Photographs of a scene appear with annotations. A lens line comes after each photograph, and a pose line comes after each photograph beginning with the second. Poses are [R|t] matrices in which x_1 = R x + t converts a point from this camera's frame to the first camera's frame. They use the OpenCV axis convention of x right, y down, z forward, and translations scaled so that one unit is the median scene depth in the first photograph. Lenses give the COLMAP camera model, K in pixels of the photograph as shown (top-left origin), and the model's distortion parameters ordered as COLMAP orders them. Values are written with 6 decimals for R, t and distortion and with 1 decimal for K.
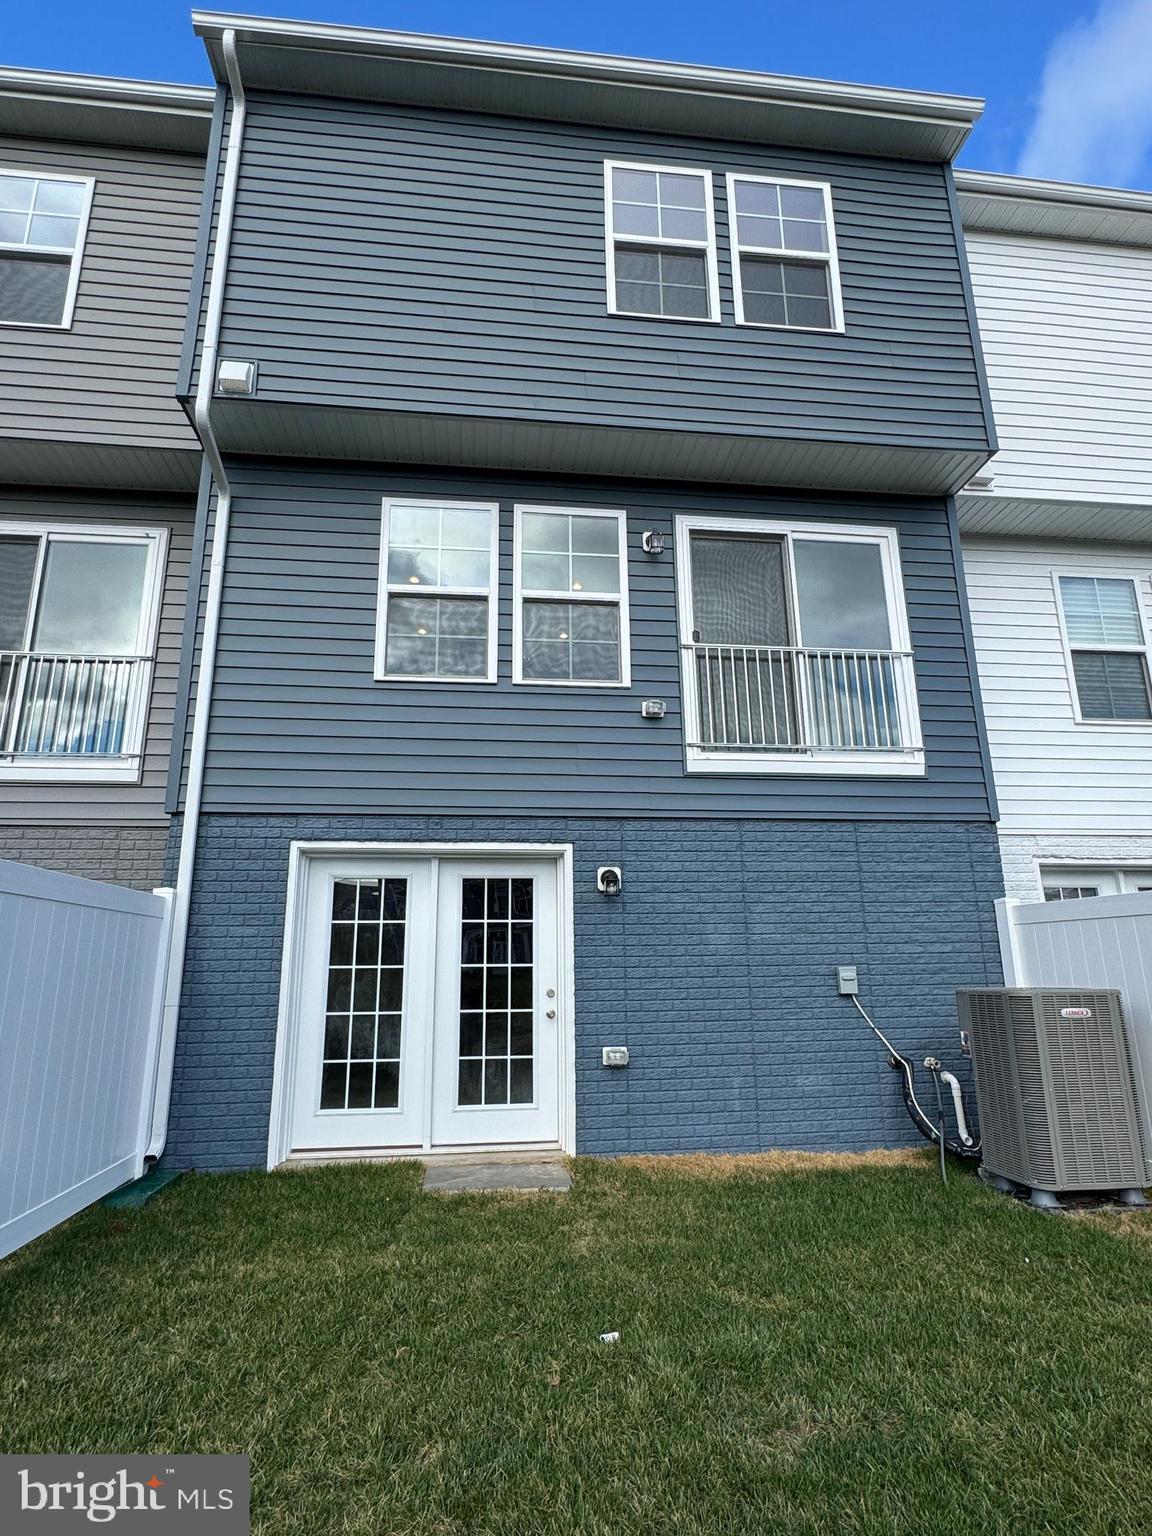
lens RADIAL K [[809.4, 0, 576.0], [0, 809.4, 768.0], [0, 0, 1]] dist [-0.000745, 0.000742]
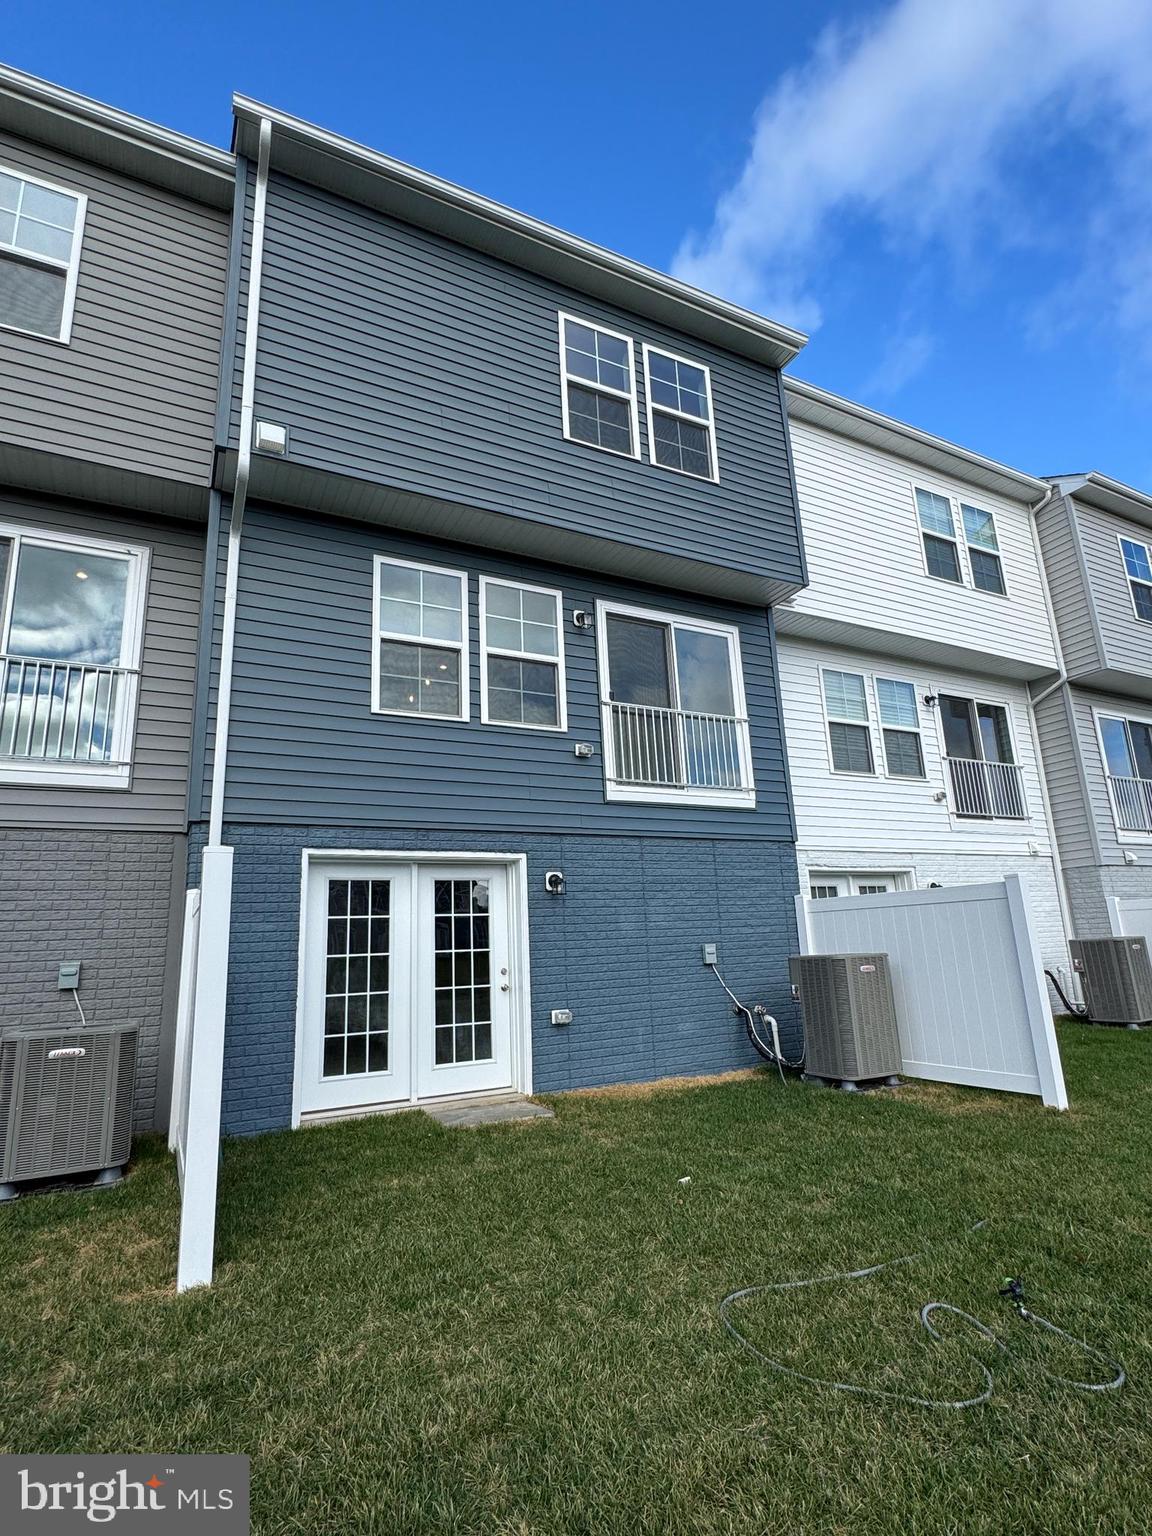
lens RADIAL K [[764.4, 0, 576.0], [0, 764.4, 768.0], [0, 0, 1]] dist [0.001265, -0.000264]
pose [[0.935018, 0.054198, 0.350433, -0.351846], [-0.055573, 0.998436, -0.006138, -0.037018], [-0.350218, -0.013735, 0.936568, -0.149969]]
